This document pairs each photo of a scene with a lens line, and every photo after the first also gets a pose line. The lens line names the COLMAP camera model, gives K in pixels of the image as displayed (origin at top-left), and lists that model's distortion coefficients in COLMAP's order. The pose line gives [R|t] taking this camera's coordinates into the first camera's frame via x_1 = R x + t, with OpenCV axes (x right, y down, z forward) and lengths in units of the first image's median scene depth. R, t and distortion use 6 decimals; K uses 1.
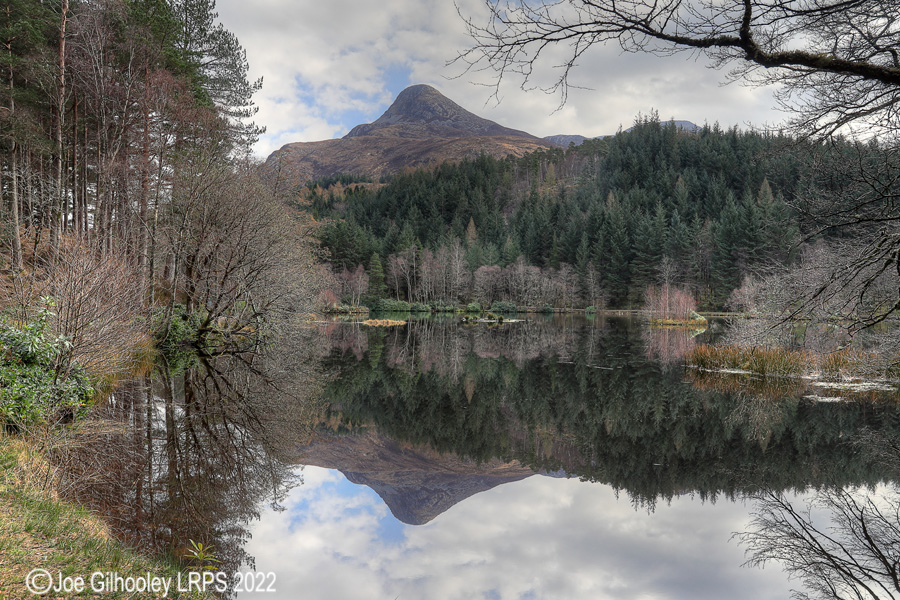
lens RADIAL K [[696.0, 0, 448.2], [0, 696.0, 296.3], [0, 0, 1]] dist [-0.031749, 0.104872]
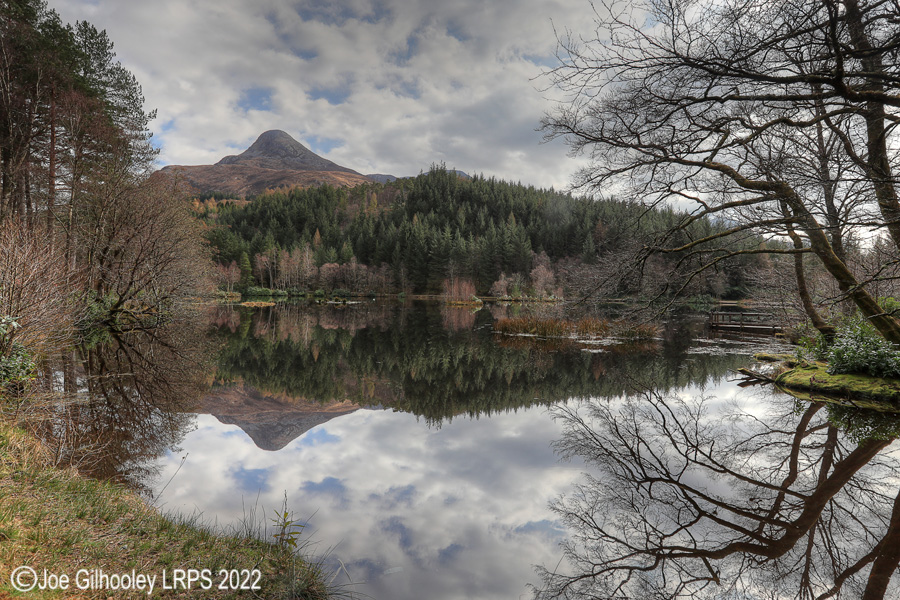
lens RADIAL K [[480.9, 0, 449.4], [0, 480.9, 297.6], [0, 0, 1]] dist [-0.060313, 0.043453]
pose [[0.952404, -0.000358, 0.304839, -0.008069], [-0.007262, 0.999689, 0.023863, 0.000294], [-0.304753, -0.024940, 0.952105, 0.005964]]
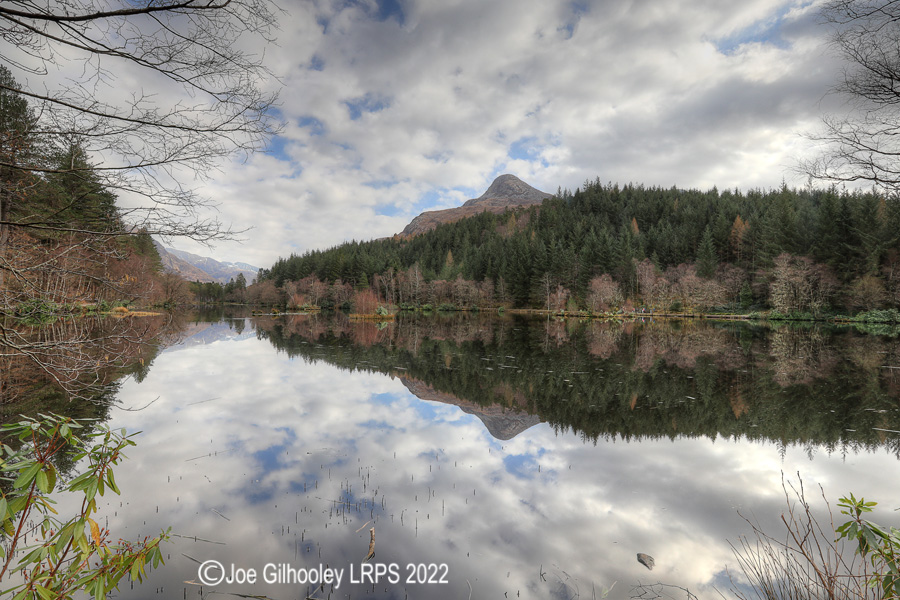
lens RADIAL K [[415.3, 0, 449.1], [0, 415.3, 297.6], [0, 0, 1]] dist [-0.067730, 0.034152]
pose [[0.979260, 0.001232, -0.202606, 0.270231], [-0.003305, 0.999946, -0.009894, 0.003852], [0.202582, 0.010358, 0.979210, 0.112709]]
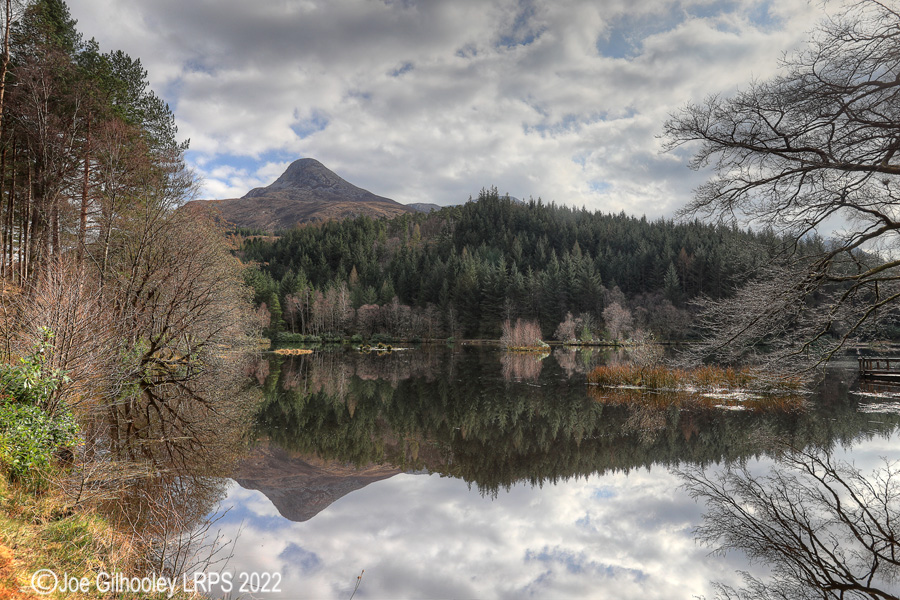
lens RADIAL K [[555.3, 0, 449.7], [0, 555.3, 297.8], [0, 0, 1]] dist [-0.050054, 0.056012]
pose [[0.976741, 0.007922, 0.214276, -0.013529], [0.004336, 0.998383, -0.056675, 0.000352], [-0.214378, 0.056286, 0.975128, 0.011399]]
